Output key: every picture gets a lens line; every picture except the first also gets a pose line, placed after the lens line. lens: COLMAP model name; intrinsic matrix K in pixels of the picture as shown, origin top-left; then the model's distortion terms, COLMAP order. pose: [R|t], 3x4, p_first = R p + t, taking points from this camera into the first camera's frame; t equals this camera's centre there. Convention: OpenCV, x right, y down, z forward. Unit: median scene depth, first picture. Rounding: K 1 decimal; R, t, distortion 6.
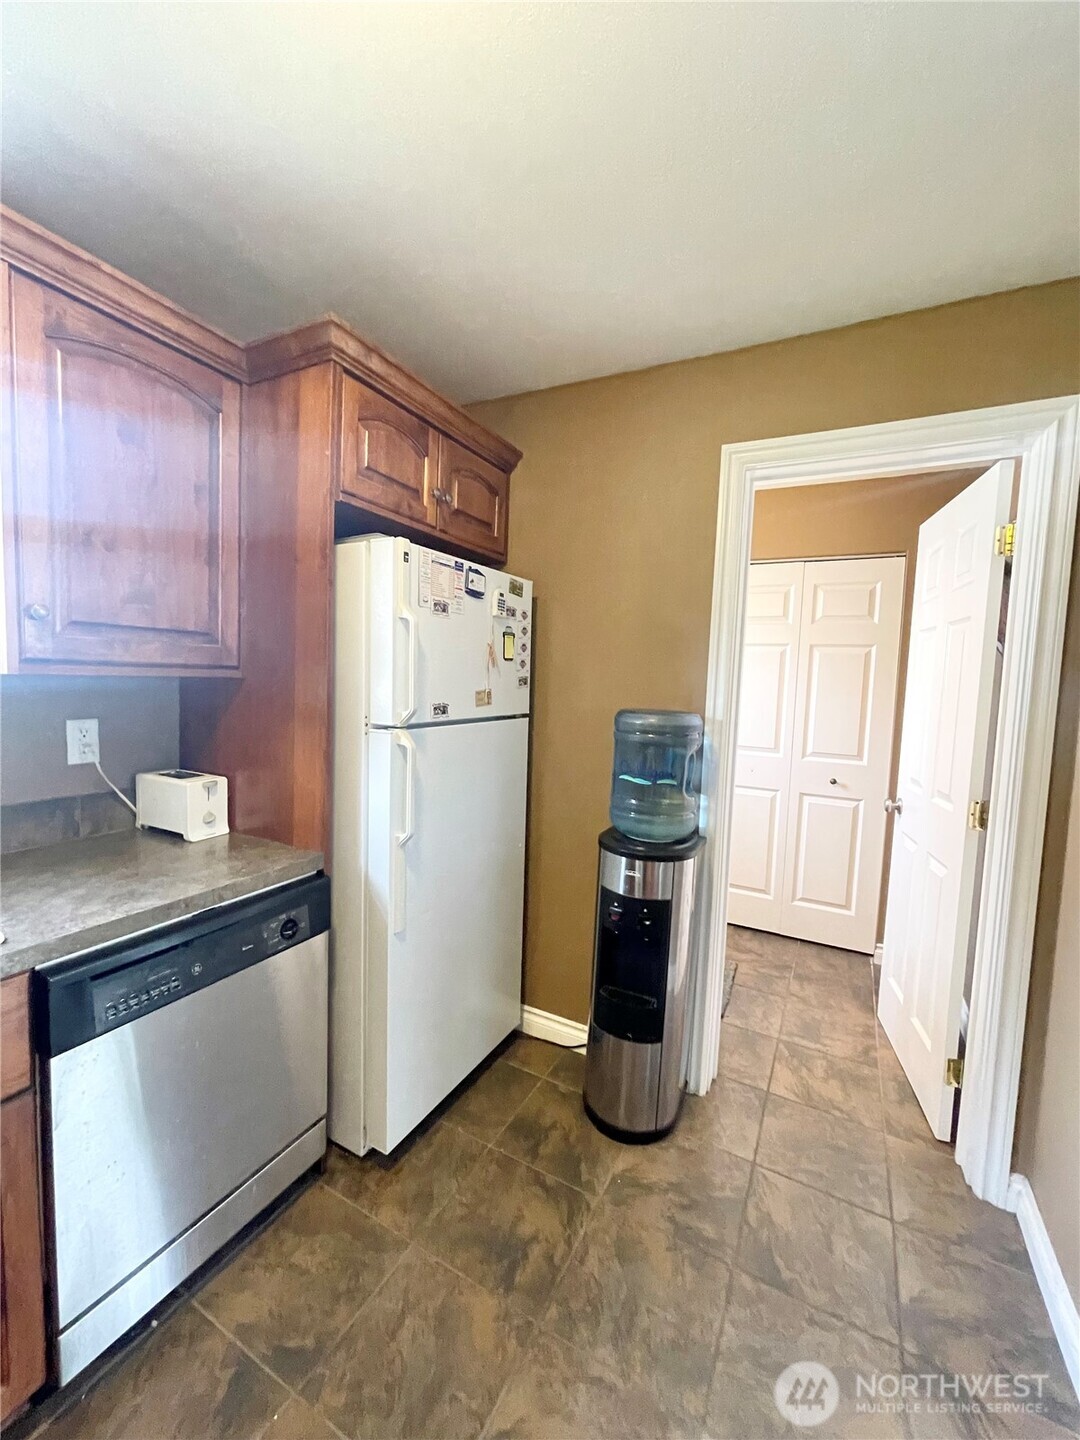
lens RADIAL K [[581.2, 0, 531.5], [0, 581.2, 720.2], [0, 0, 1]] dist [-0.003308, 0.000190]
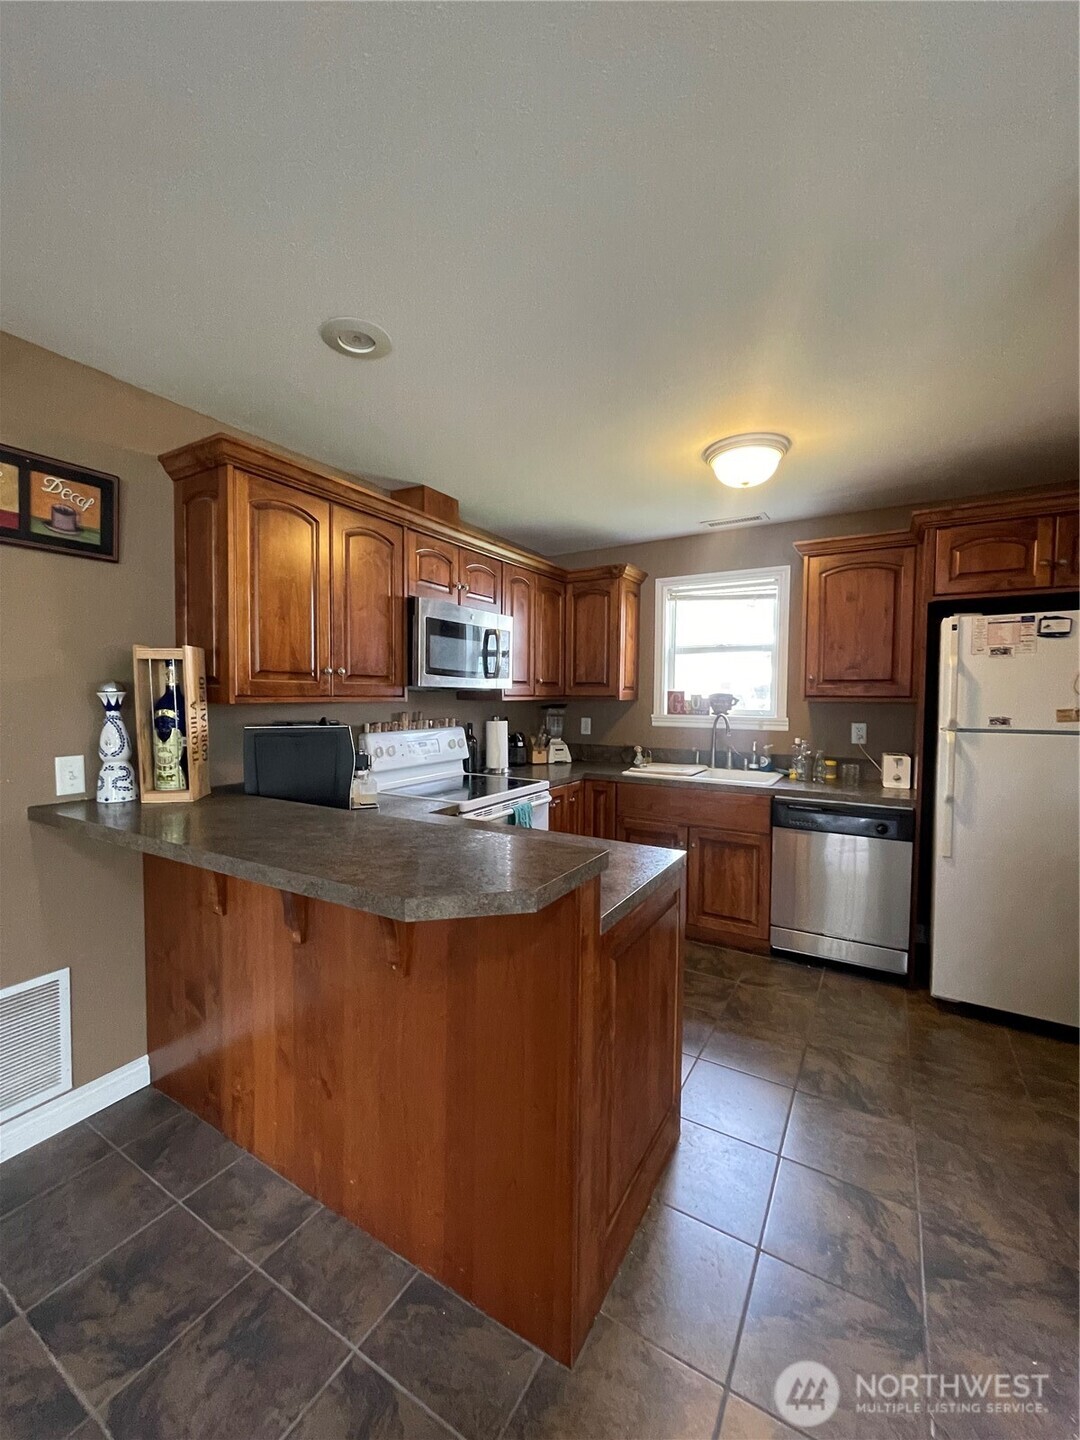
lens RADIAL K [[581.2, 0, 528.5], [0, 581.2, 720.8], [0, 0, 1]] dist [-0.003308, 0.000190]
pose [[-0.055819, 0.010941, -0.998381, 1.451877], [-0.082612, 0.996461, 0.015539, 0.058935], [0.995017, 0.083345, -0.054717, -0.098623]]
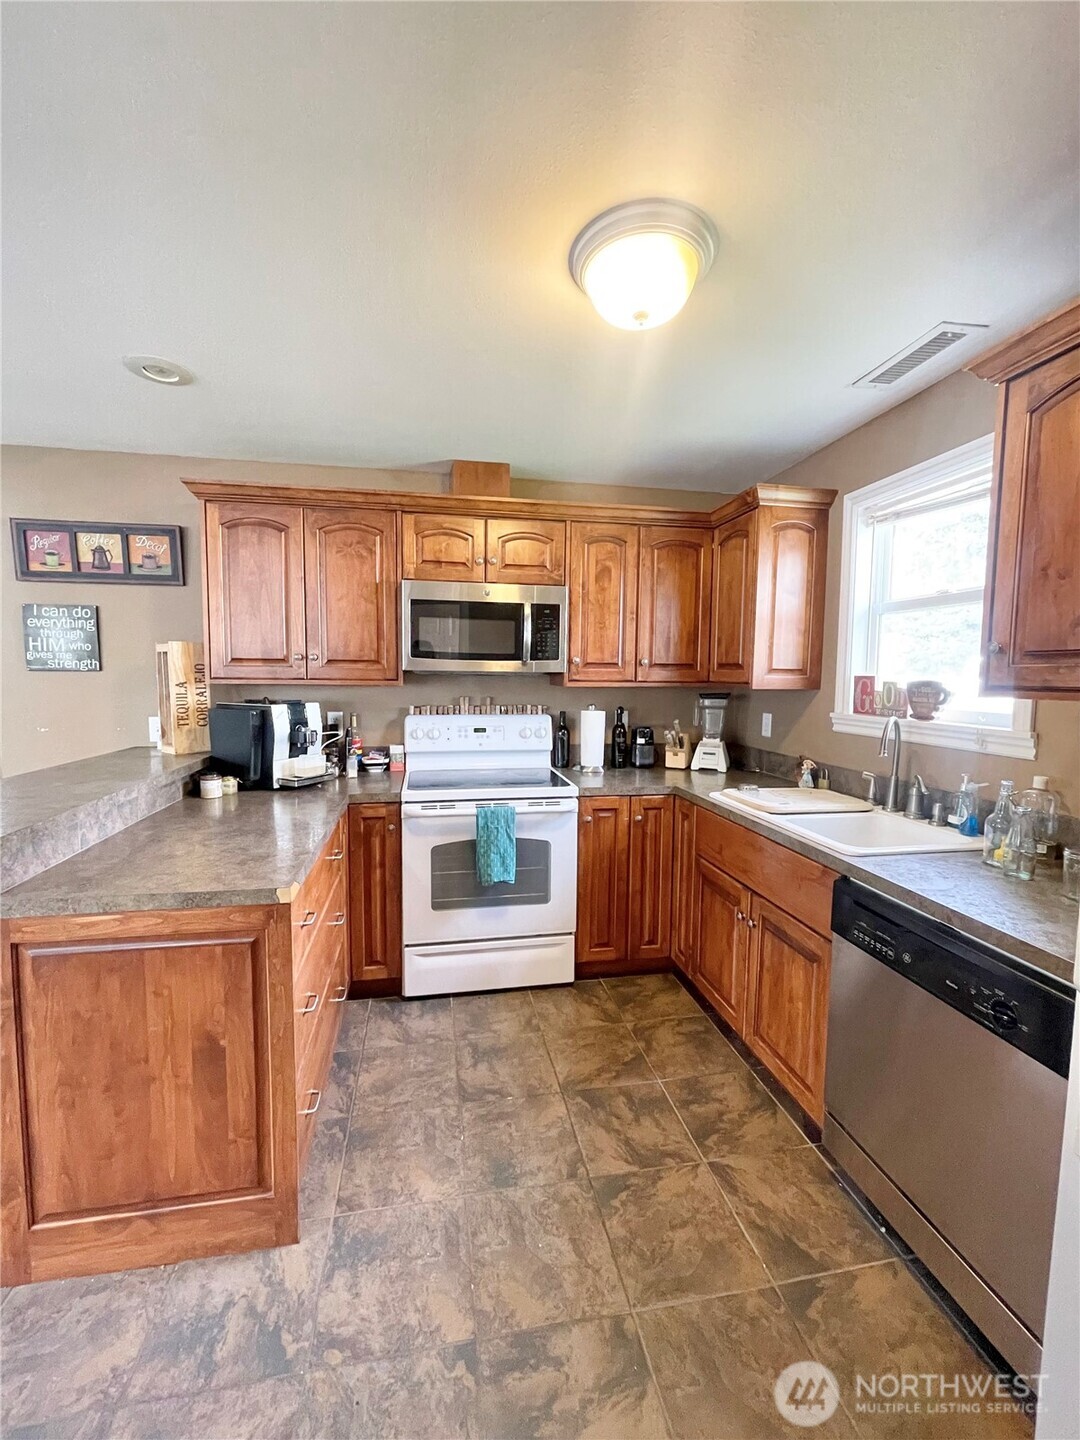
lens RADIAL K [[581.2, 0, 529.7], [0, 581.2, 720.2], [0, 0, 1]] dist [-0.003308, 0.000190]
pose [[-0.782147, 0.007279, -0.623052, 0.535138], [-0.083617, 0.989661, 0.116531, -0.073576], [0.617458, 0.143243, -0.773451, 1.053060]]
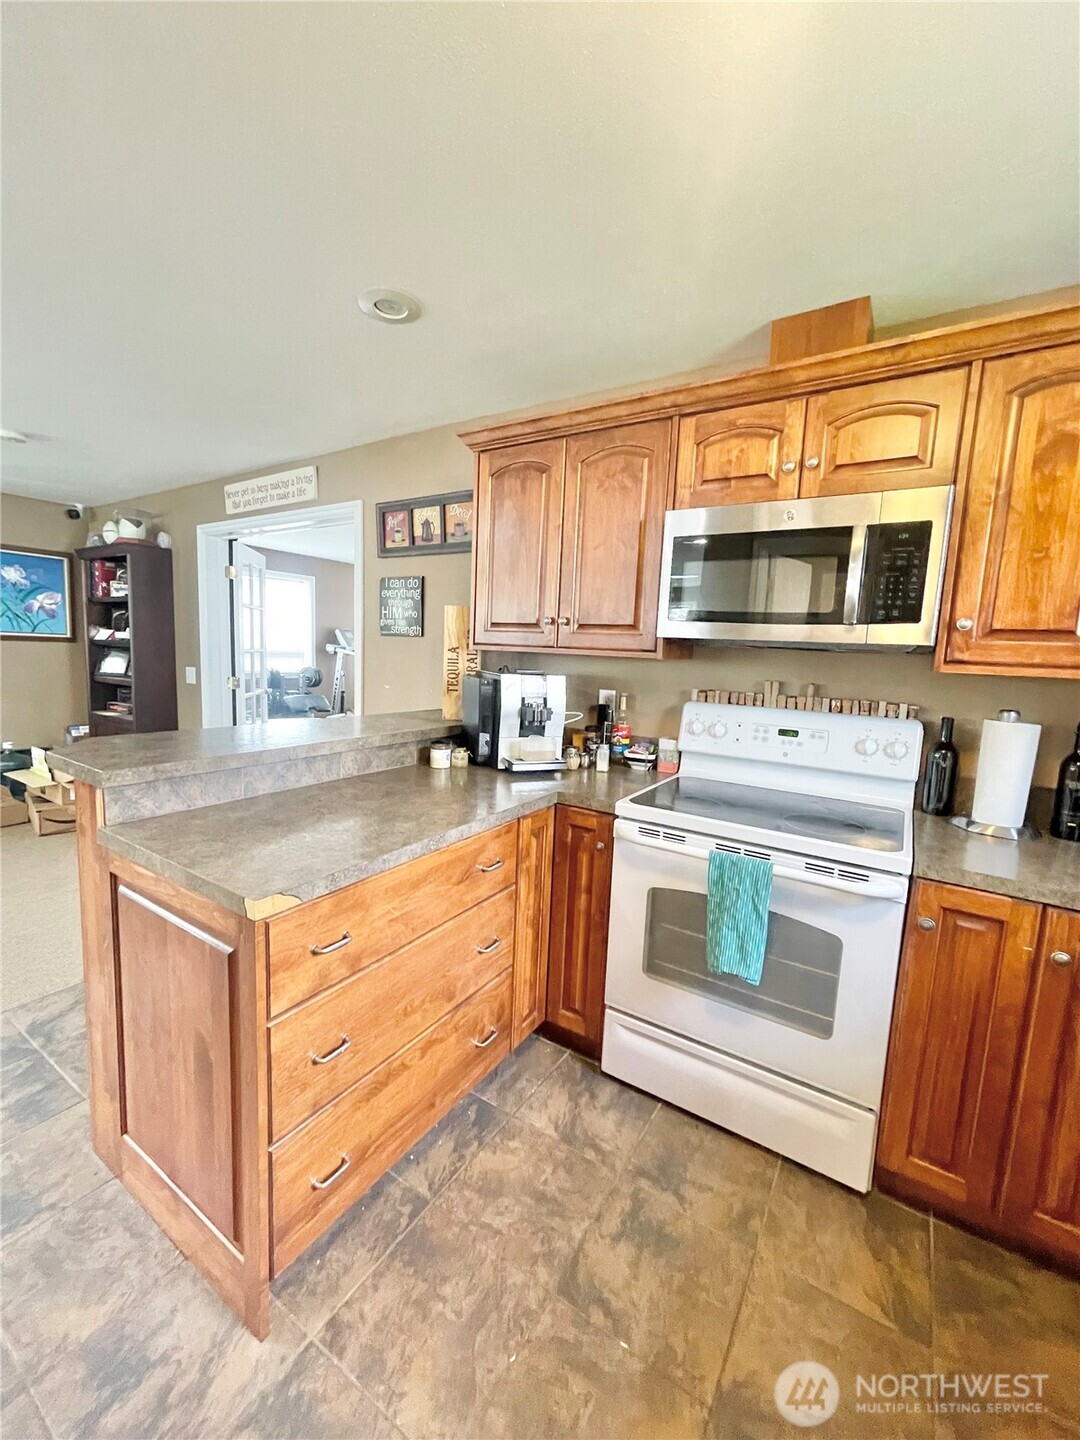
lens RADIAL K [[581.2, 0, 530.2], [0, 581.2, 721.0], [0, 0, 1]] dist [-0.003308, 0.000190]
pose [[-0.993598, -0.087233, 0.071790, -0.072910], [-0.071296, 0.977091, 0.200527, -0.044327], [-0.087638, 0.194125, -0.977054, 0.758184]]
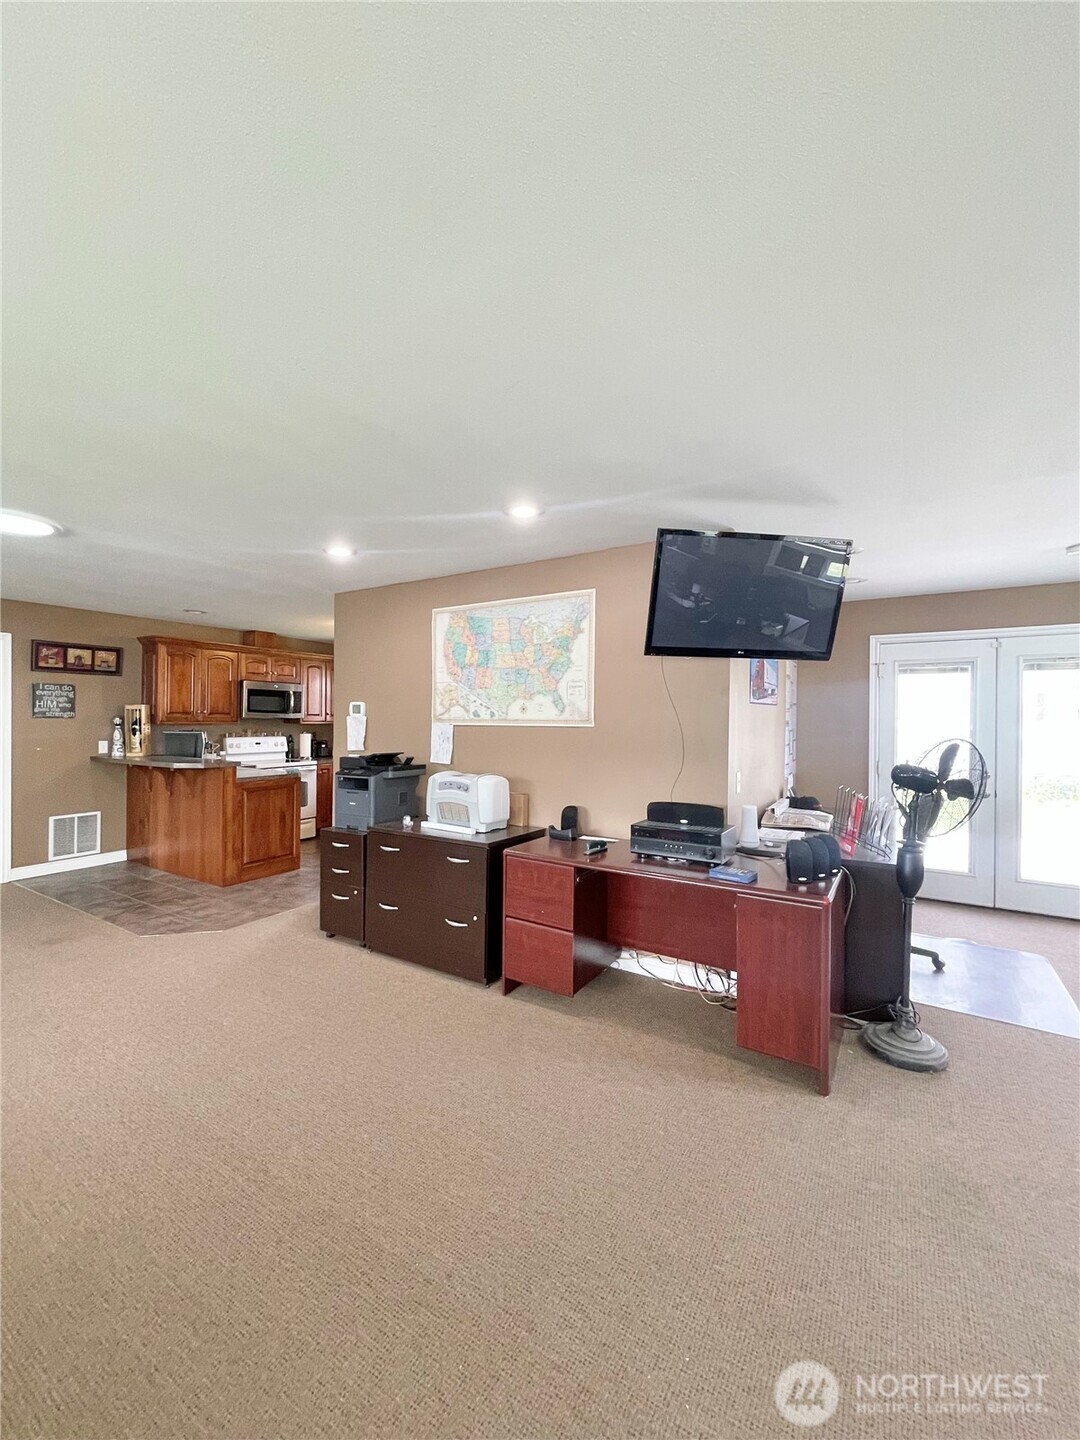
lens RADIAL K [[581.2, 0, 523.7], [0, 581.2, 721.6], [0, 0, 1]] dist [-0.003308, 0.000190]
pose [[-0.075682, -0.031998, -0.996618, 3.733774], [-0.085949, 0.995974, -0.025451, -0.025132], [0.993421, 0.083733, -0.078127, 1.786920]]
